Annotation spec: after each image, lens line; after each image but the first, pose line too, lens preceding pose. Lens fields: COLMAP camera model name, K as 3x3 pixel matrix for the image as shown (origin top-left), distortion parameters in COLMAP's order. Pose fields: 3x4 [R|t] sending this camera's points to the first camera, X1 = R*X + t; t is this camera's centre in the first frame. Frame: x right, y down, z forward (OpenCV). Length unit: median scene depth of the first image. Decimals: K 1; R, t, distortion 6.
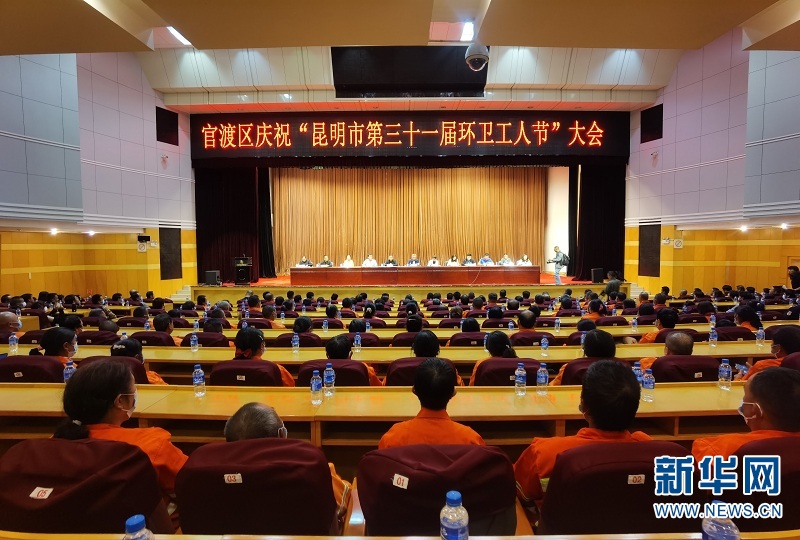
lens RADIAL K [[421.5, 0, 400.1], [0, 421.5, 270.0], [0, 0, 1]] dist [-0.015250, 0.001465]
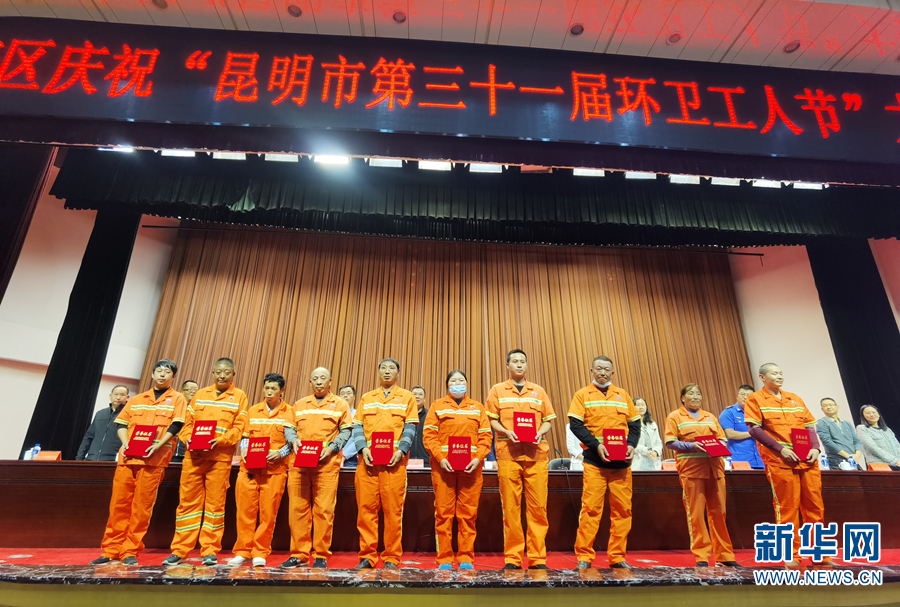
lens RADIAL K [[474.2, 0, 453.0], [0, 474.2, 306.7], [0, 0, 1]] dist [-0.015250, 0.001465]
pose [[0.997292, 0.040498, 0.061386, -0.025460], [-0.013191, 0.919687, -0.392430, 0.014886], [-0.072349, 0.390558, 0.917731, 0.695053]]
